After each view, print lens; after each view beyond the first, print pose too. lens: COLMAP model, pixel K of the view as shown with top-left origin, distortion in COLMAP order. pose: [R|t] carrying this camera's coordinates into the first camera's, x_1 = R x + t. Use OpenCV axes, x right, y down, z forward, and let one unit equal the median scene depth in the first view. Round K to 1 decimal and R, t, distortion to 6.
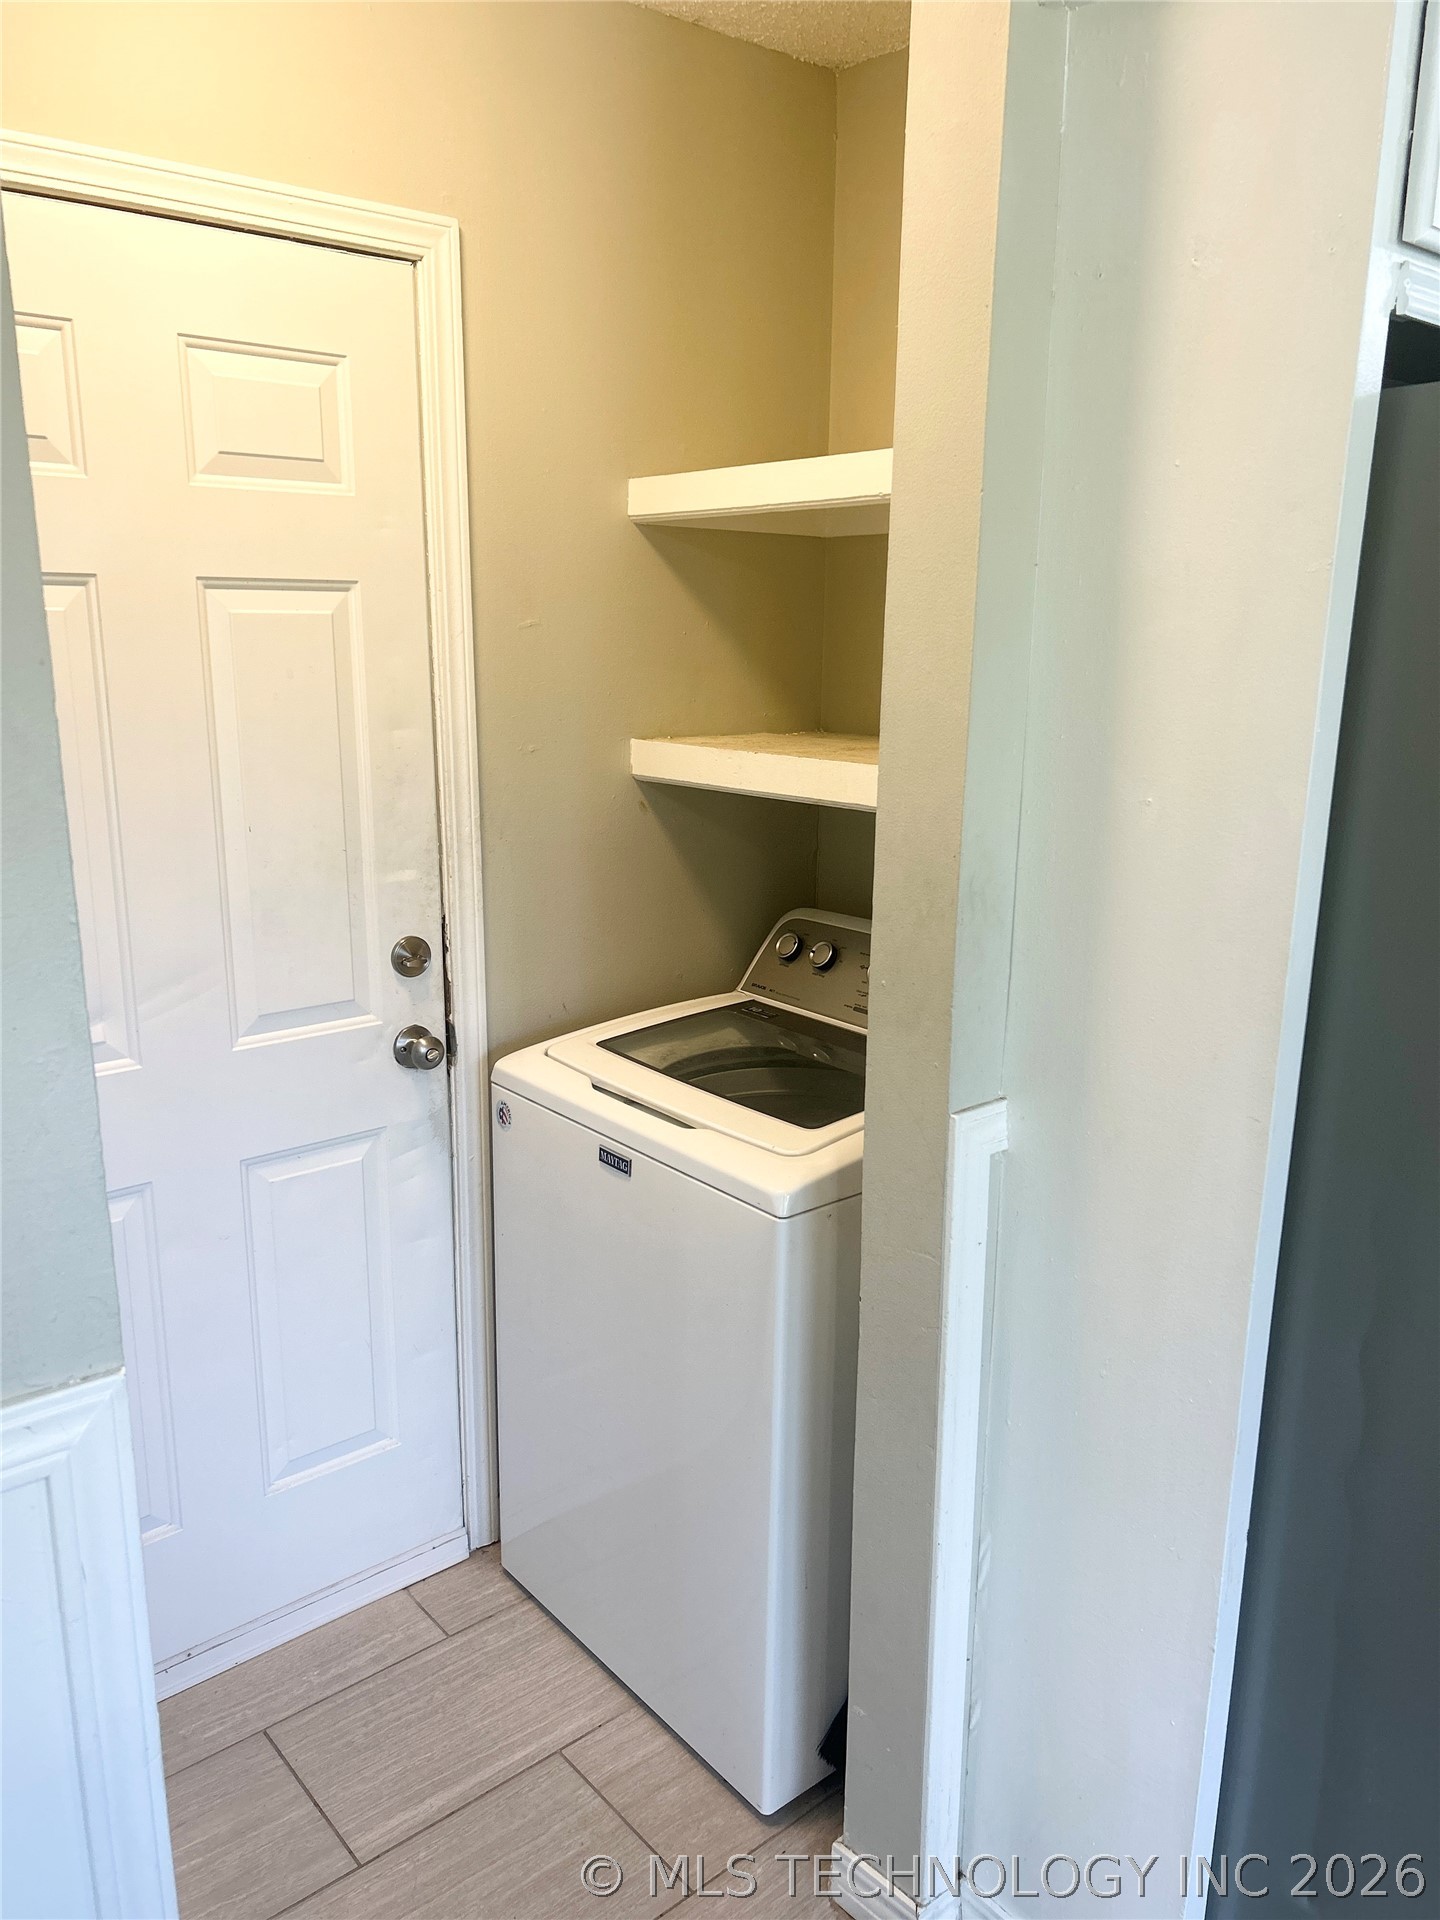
lens RADIAL K [[1445.6, 0, 691.5], [0, 1445.6, 981.6], [0, 0, 1]] dist [0.004180, -0.006088]
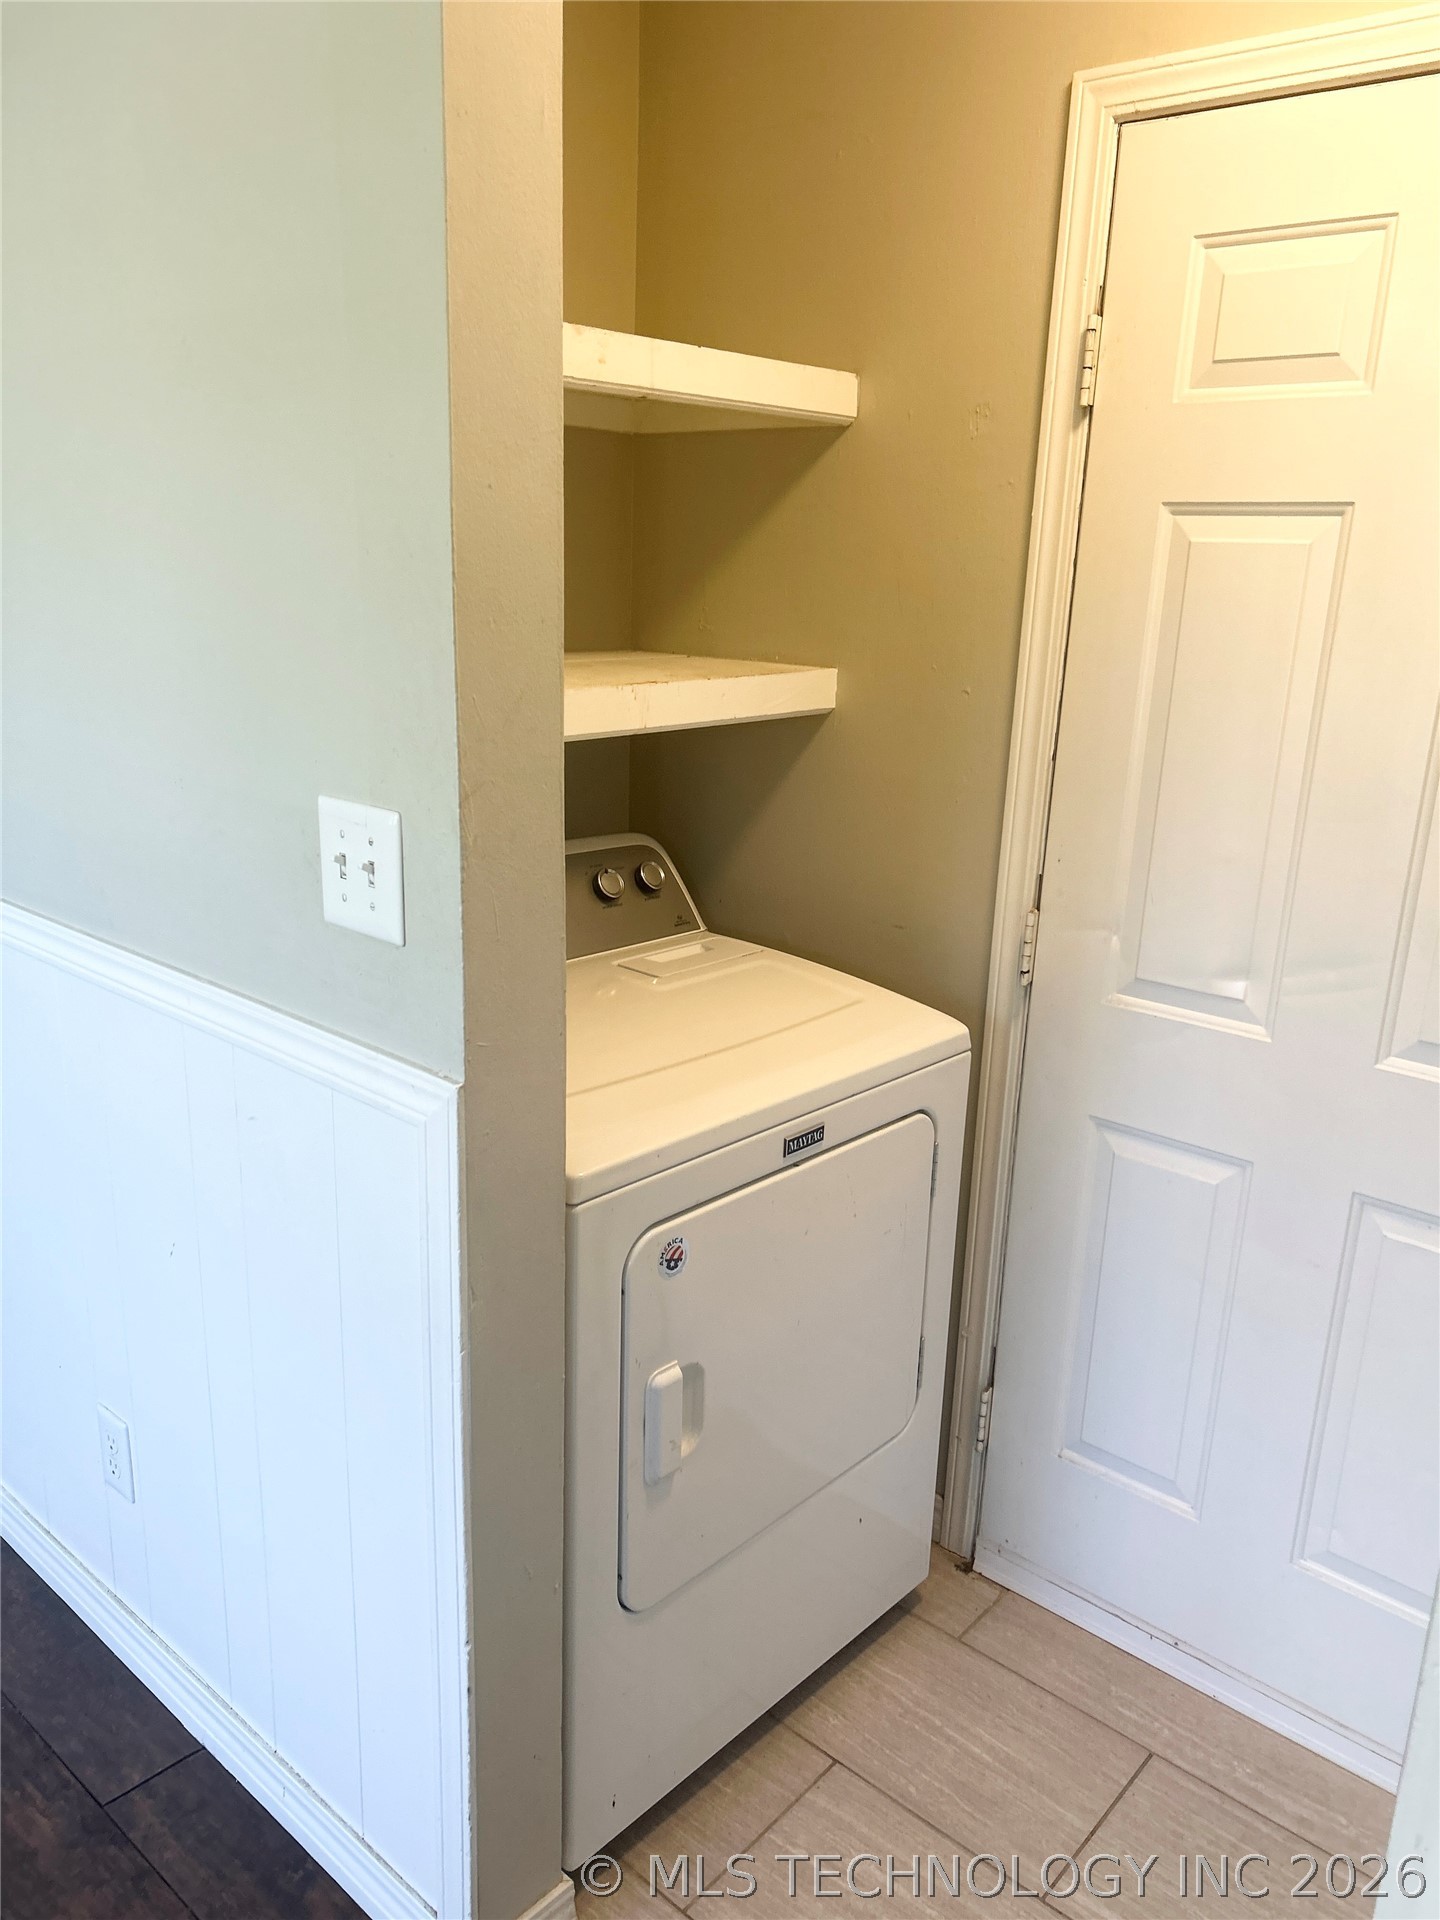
lens RADIAL K [[1445.6, 0, 676.3], [0, 1445.6, 975.8], [0, 0, 1]] dist [0.004180, -0.006088]
pose [[0.138021, 0.283032, -0.949128, 0.414123], [-0.256663, 0.935784, 0.241729, -0.101346], [0.956595, 0.210243, 0.201802, 0.418443]]
